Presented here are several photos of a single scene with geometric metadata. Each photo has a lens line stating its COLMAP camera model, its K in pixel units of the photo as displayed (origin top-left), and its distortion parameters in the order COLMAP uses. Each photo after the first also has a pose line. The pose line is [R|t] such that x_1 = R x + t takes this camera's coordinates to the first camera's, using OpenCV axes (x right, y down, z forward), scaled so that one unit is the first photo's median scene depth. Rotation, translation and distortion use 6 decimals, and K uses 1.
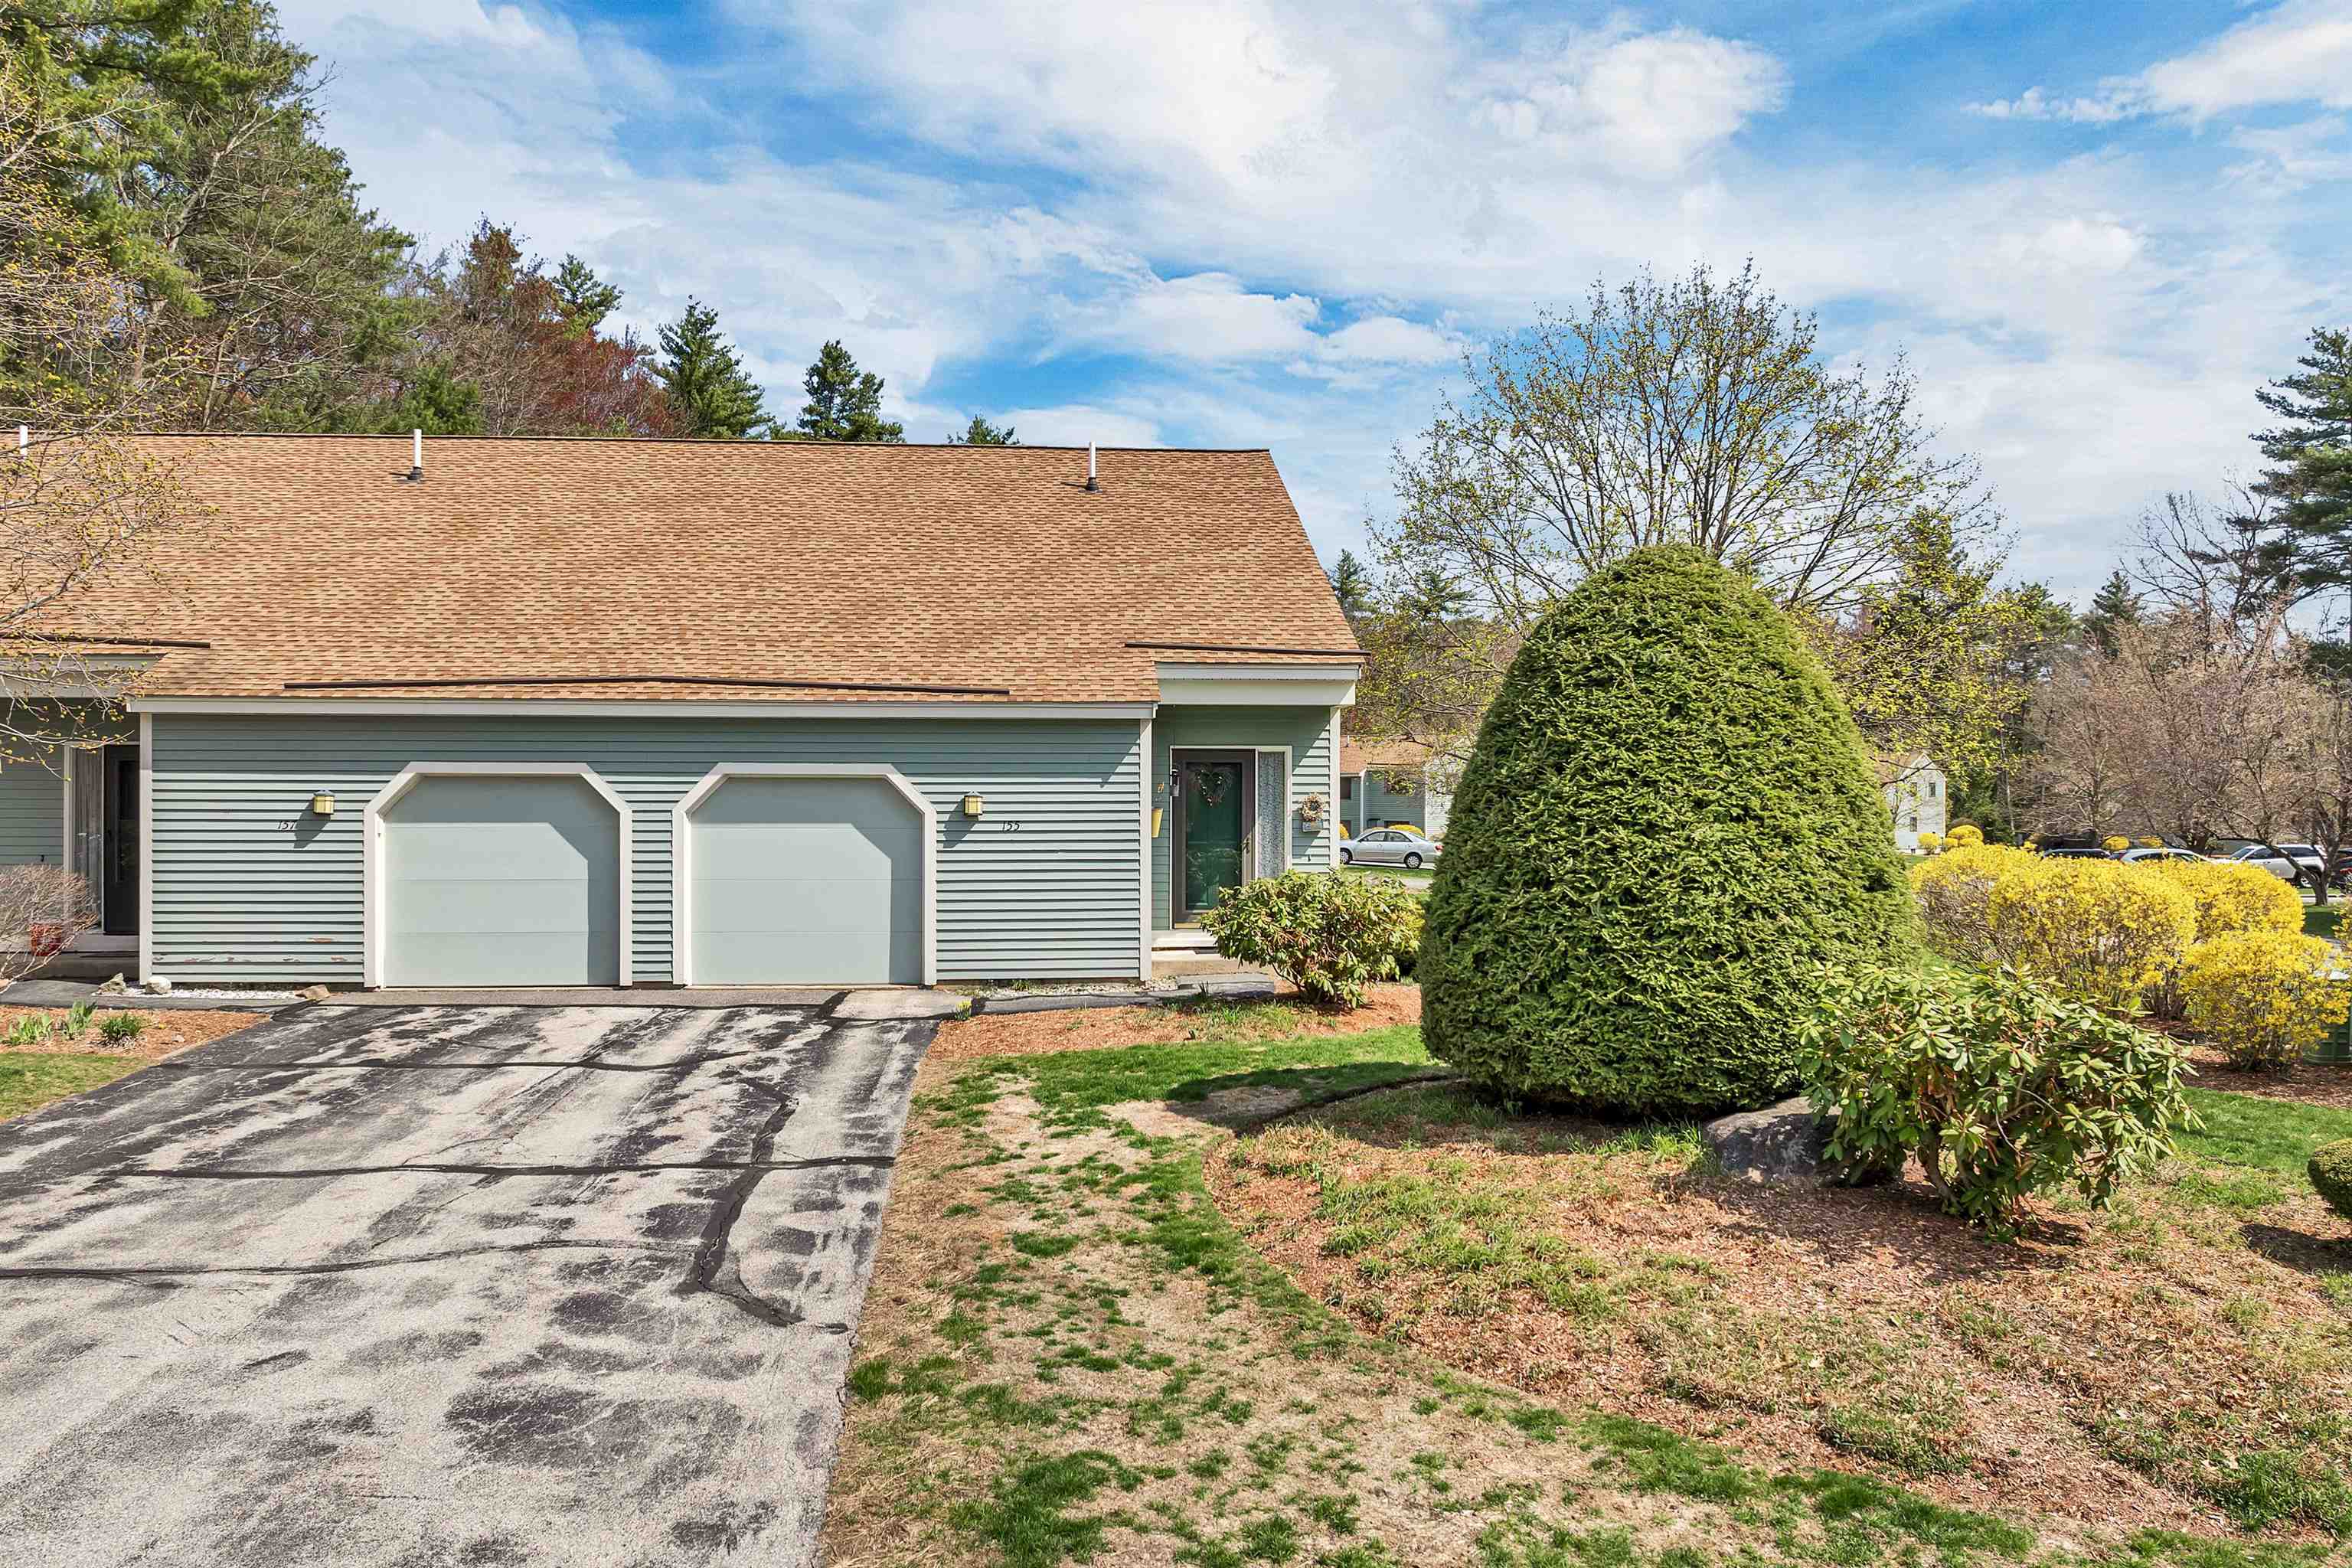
lens RADIAL K [[1673.4, 0, 1168.2], [0, 1673.4, 783.4], [0, 0, 1]] dist [-0.025316, 0.008502]
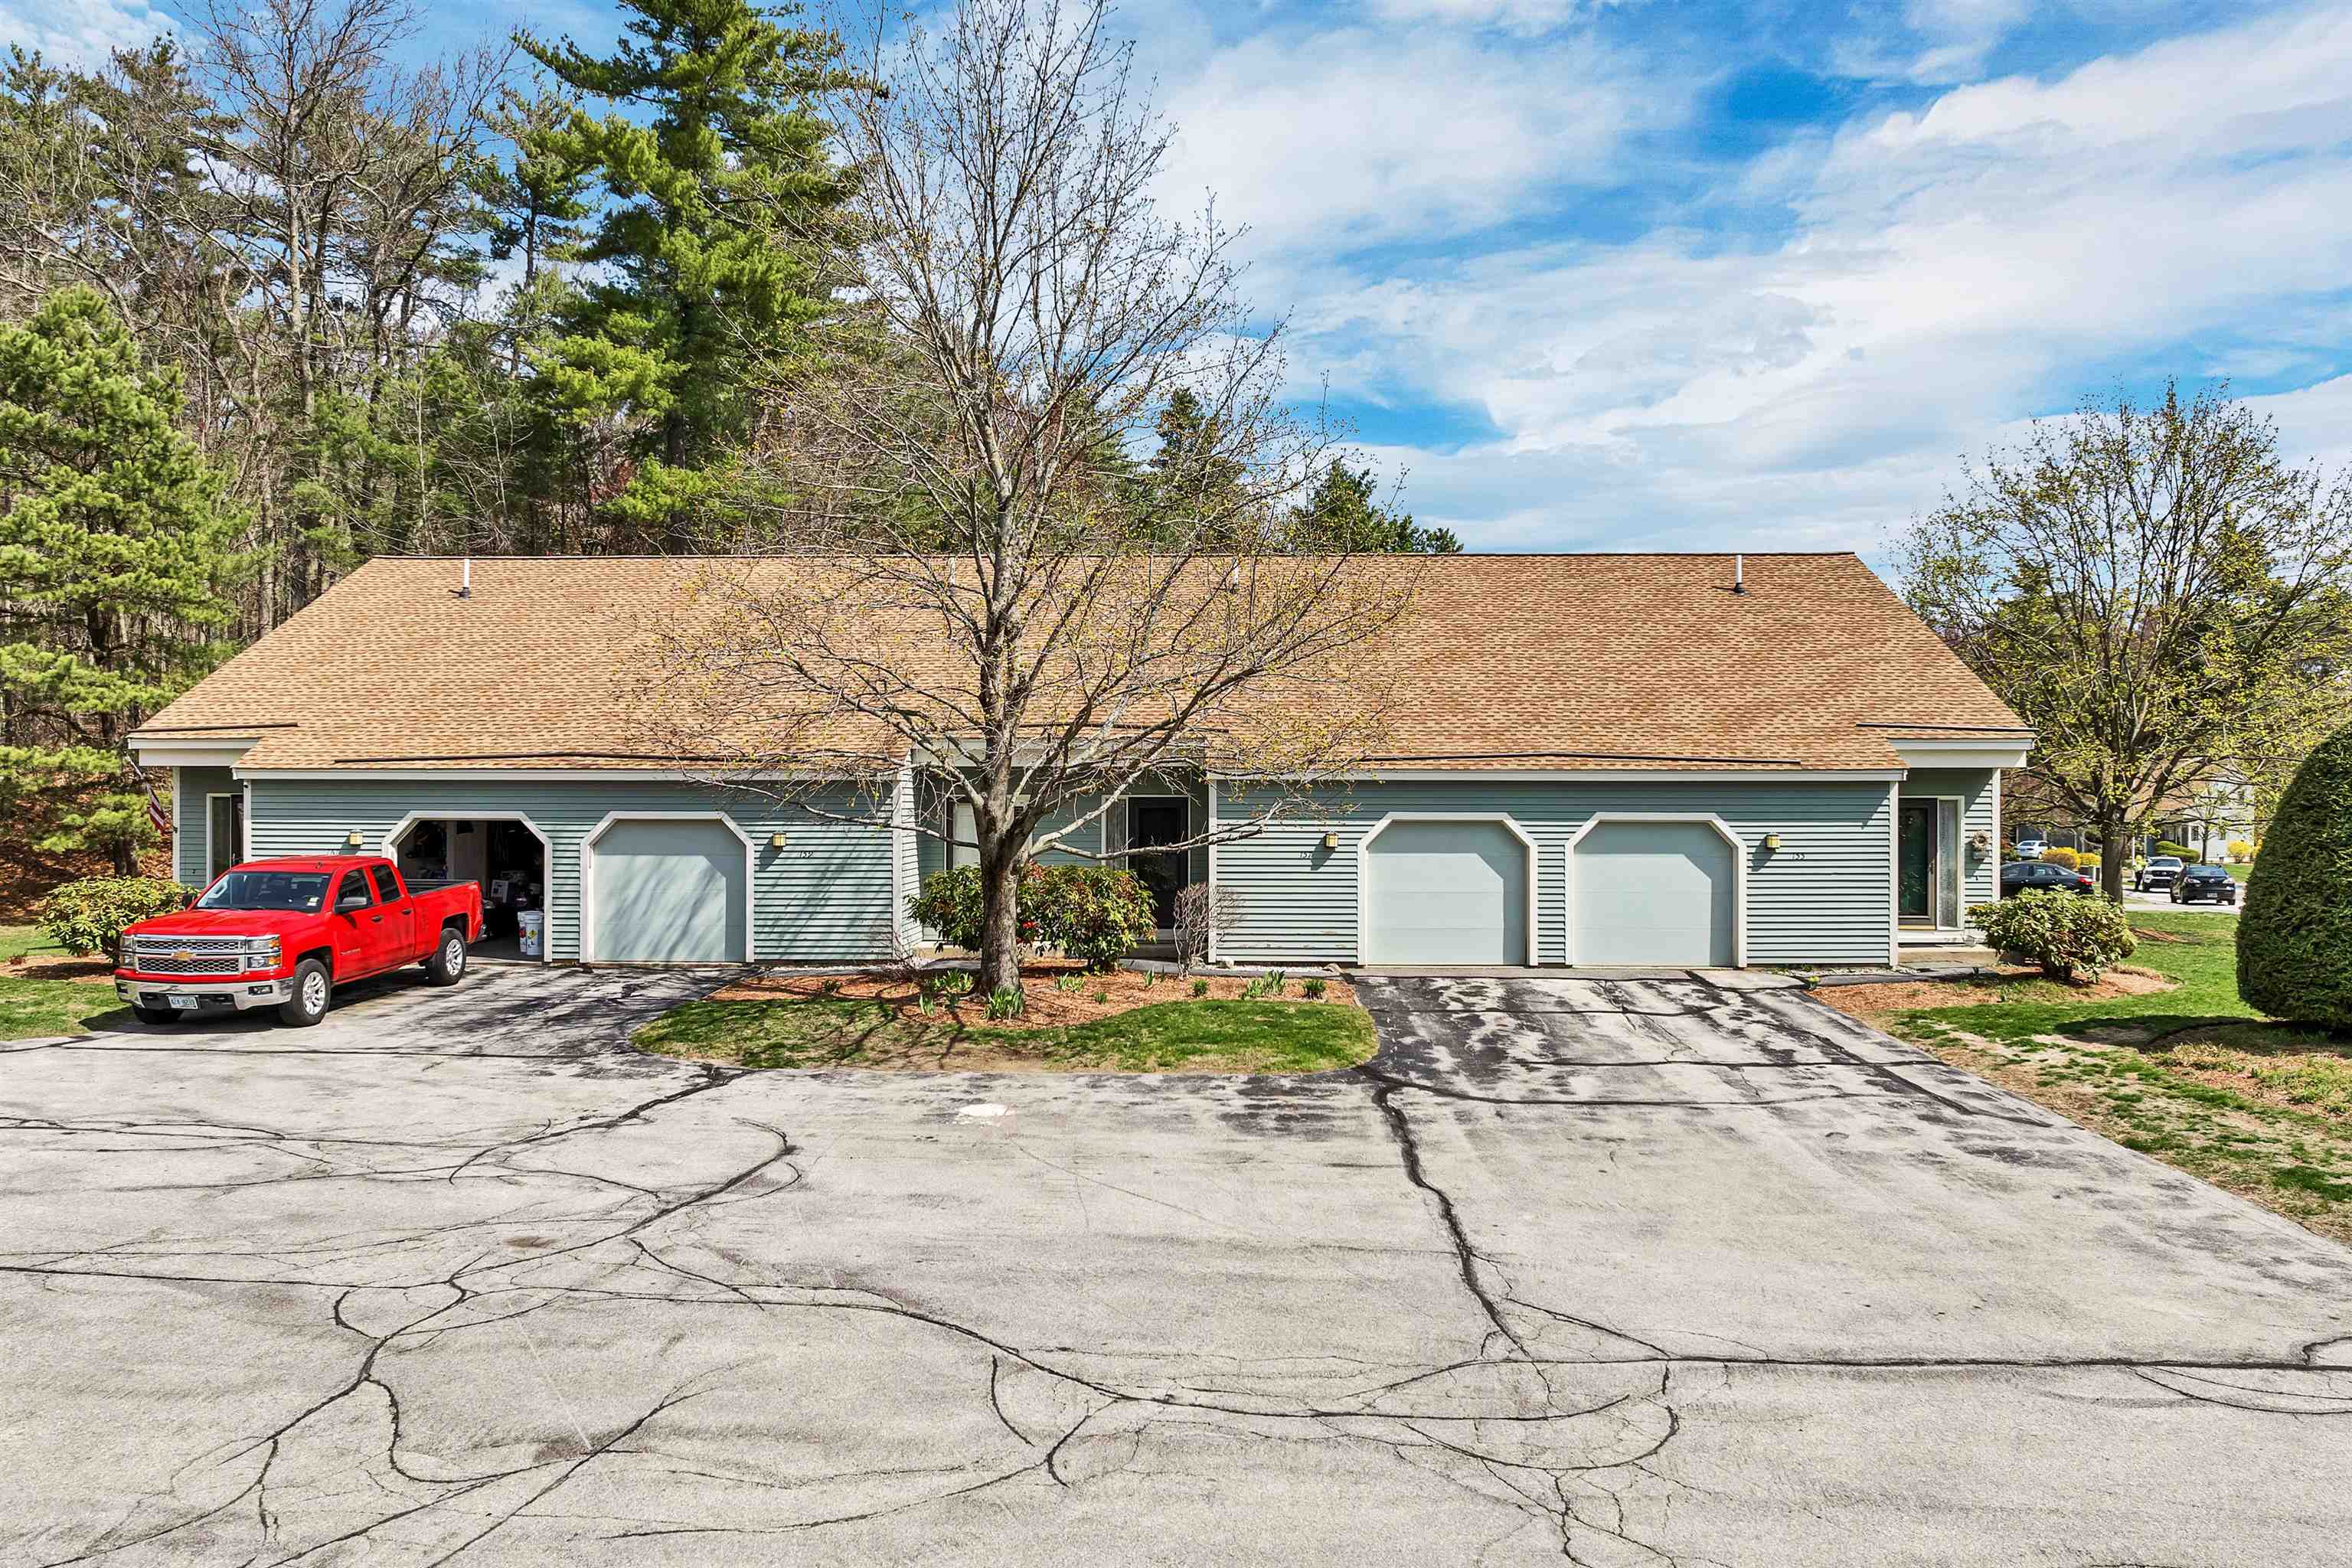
lens RADIAL K [[1673.4, 0, 1183.8], [0, 1673.4, 788.6], [0, 0, 1]] dist [-0.025316, 0.008502]
pose [[0.993334, -0.001224, -0.115269, -0.455477], [0.001406, 0.999998, 0.001502, -0.035332], [0.115267, -0.001655, 0.993333, -0.478289]]
